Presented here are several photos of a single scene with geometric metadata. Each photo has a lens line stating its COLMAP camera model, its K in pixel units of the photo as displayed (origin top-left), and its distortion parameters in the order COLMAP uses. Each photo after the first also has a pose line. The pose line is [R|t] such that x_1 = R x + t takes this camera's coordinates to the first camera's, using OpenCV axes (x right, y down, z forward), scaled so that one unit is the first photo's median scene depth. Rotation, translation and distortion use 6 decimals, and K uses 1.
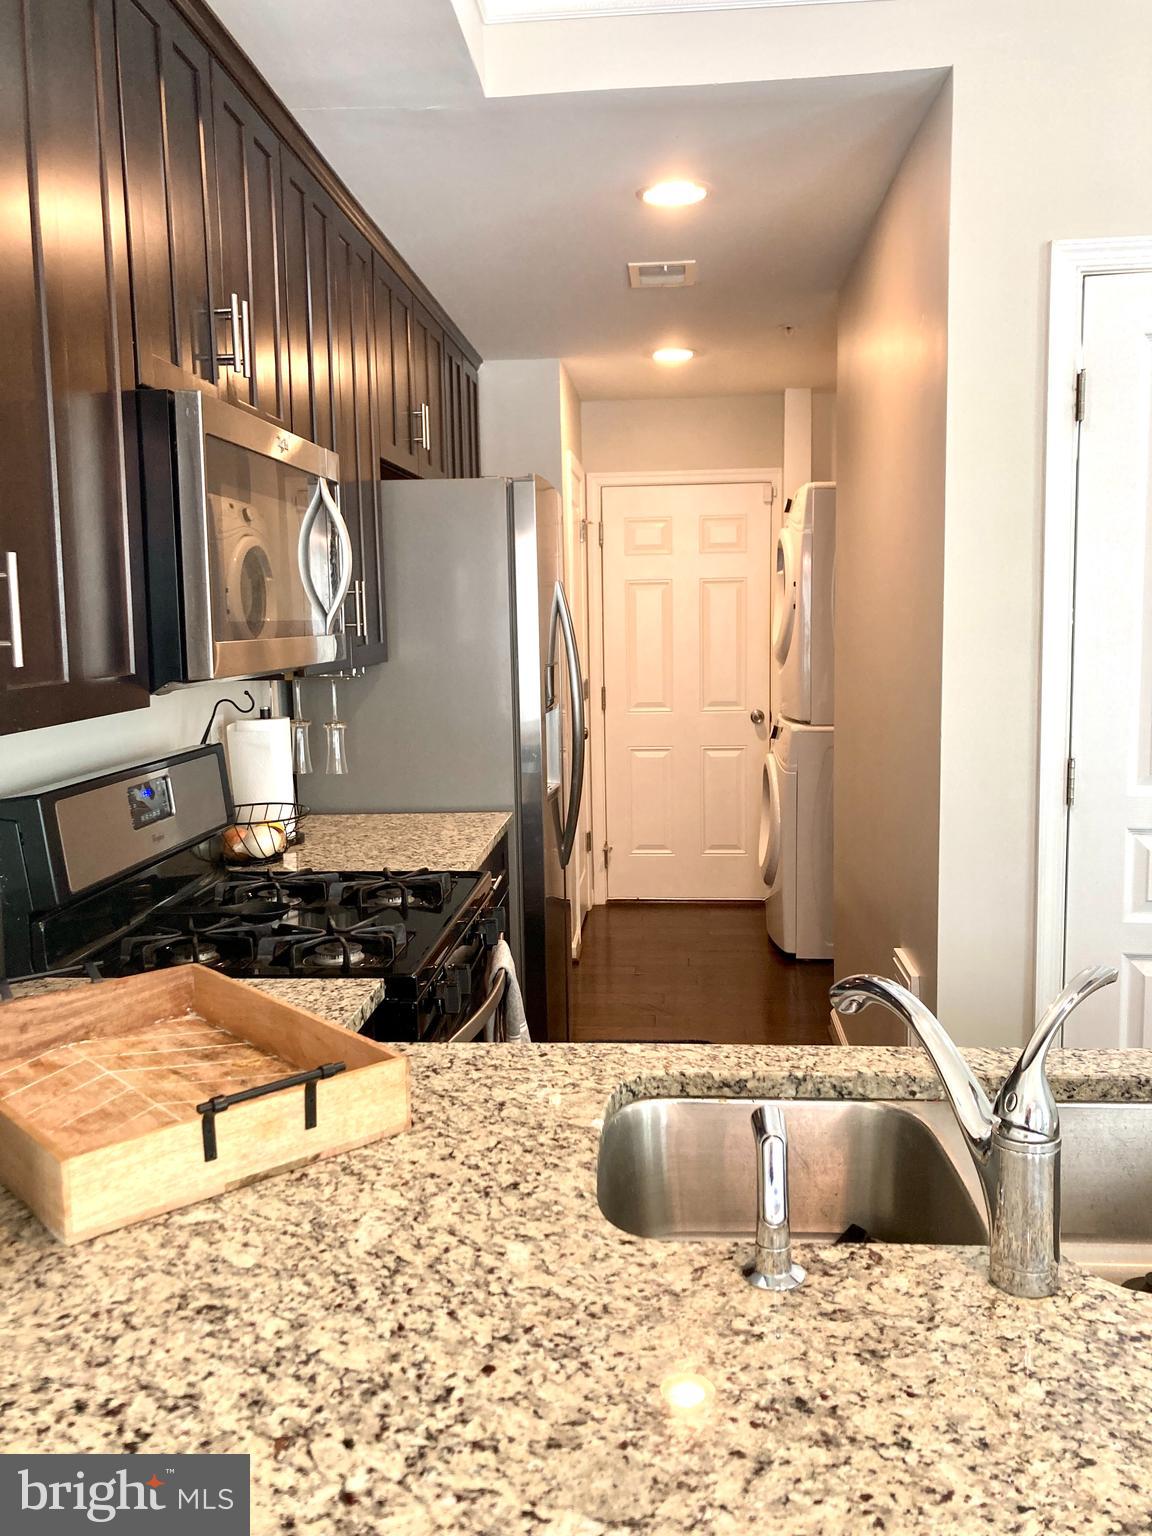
lens RADIAL K [[1261.5, 0, 581.7], [0, 1261.5, 758.0], [0, 0, 1]] dist [0.050306, -0.061671]
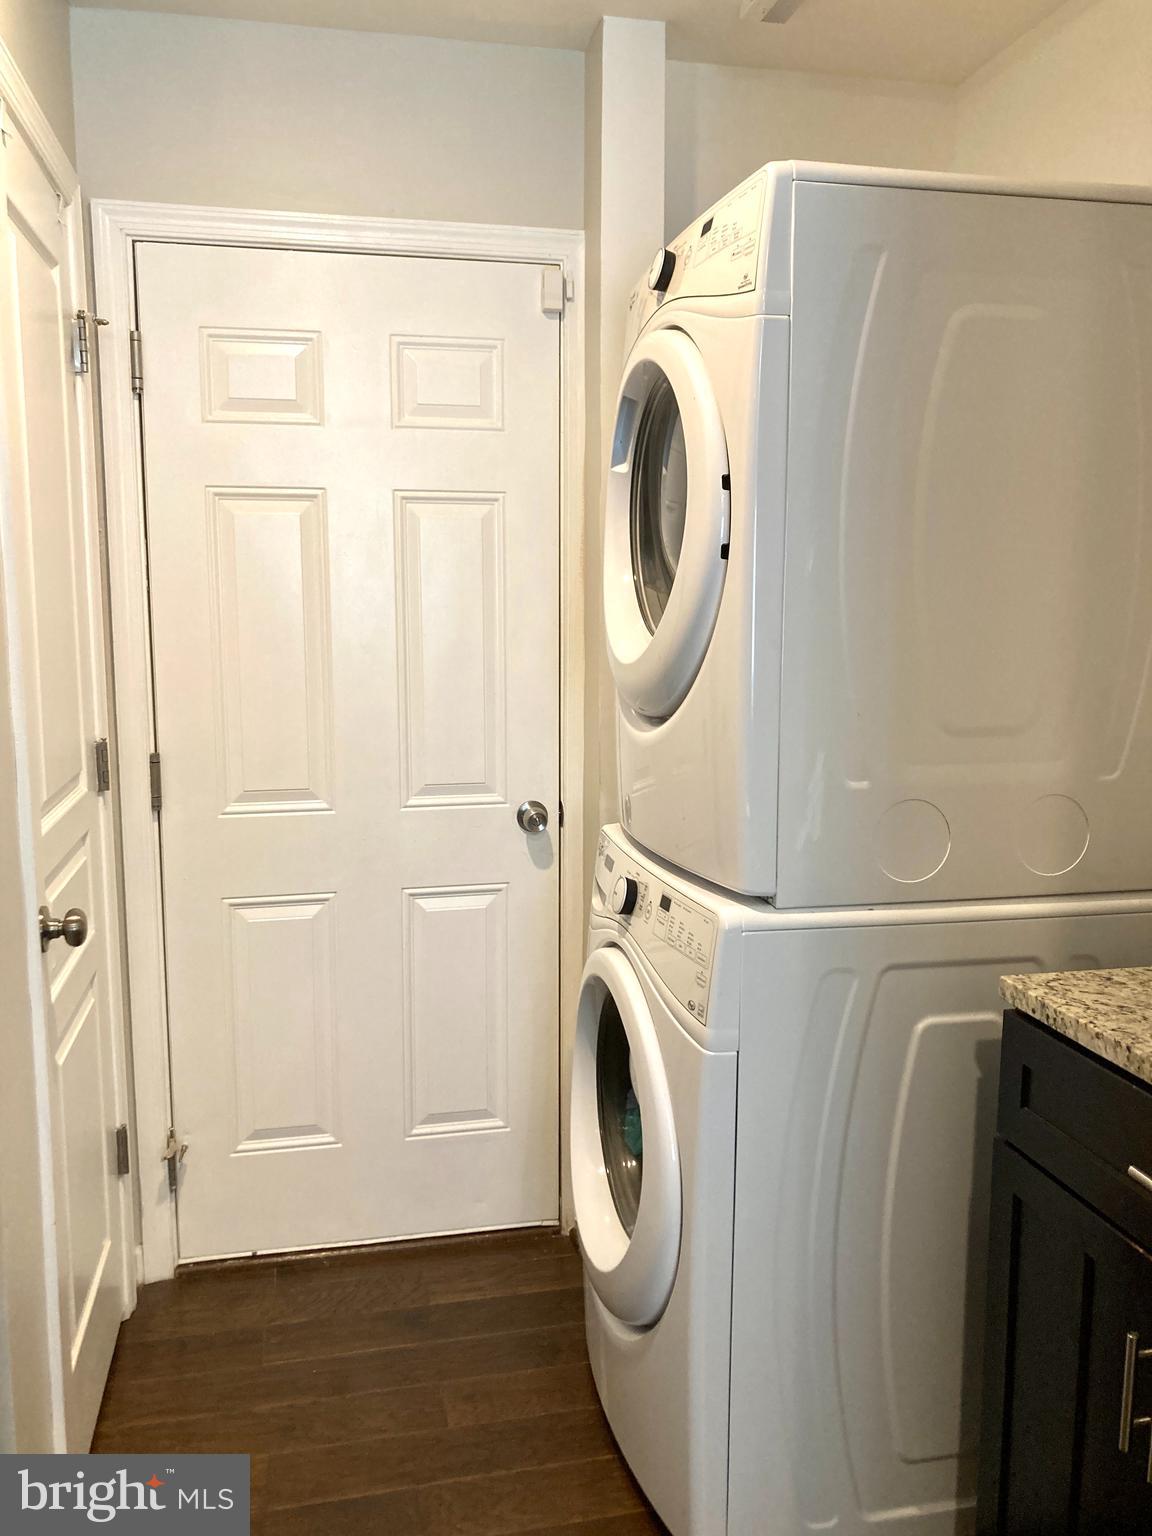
lens RADIAL K [[1261.5, 0, 571.1], [0, 1261.5, 767.1], [0, 0, 1]] dist [0.050306, -0.061671]
pose [[0.957824, -0.021762, 0.286532, 0.028469], [0.014302, 0.999503, 0.028102, -0.061515], [-0.287001, -0.022818, 0.957659, 0.583100]]
